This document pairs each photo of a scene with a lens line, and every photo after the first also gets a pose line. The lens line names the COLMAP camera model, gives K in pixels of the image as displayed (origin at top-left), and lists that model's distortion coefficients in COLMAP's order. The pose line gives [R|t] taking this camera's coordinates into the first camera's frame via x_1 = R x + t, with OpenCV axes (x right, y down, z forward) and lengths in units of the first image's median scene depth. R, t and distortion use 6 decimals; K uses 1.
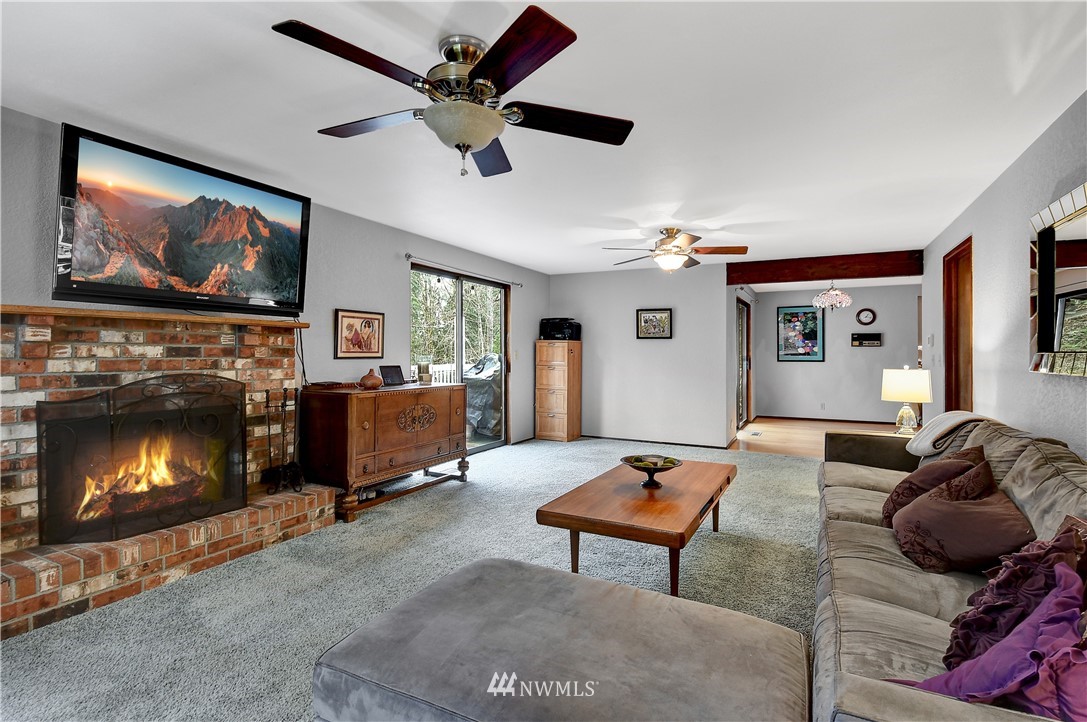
lens RADIAL K [[529.5, 0, 543.5], [0, 529.5, 361.0], [0, 0, 1]] dist [-0.003392, -0.000319]
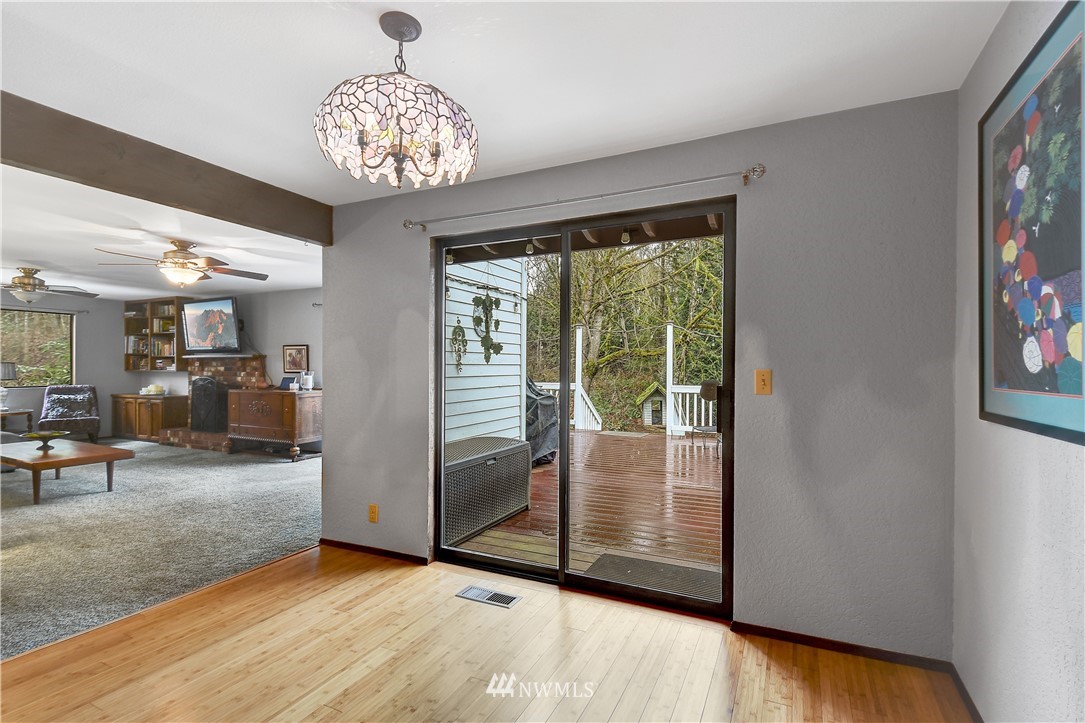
lens RADIAL K [[528.6, 0, 542.5], [0, 528.6, 361.5], [0, 0, 1]] dist [-0.003392, -0.000319]
pose [[0.027962, -0.012365, -0.999532, 0.752221], [-0.015588, 0.999797, -0.012804, -0.017386], [0.999487, 0.015939, 0.027764, 0.955527]]
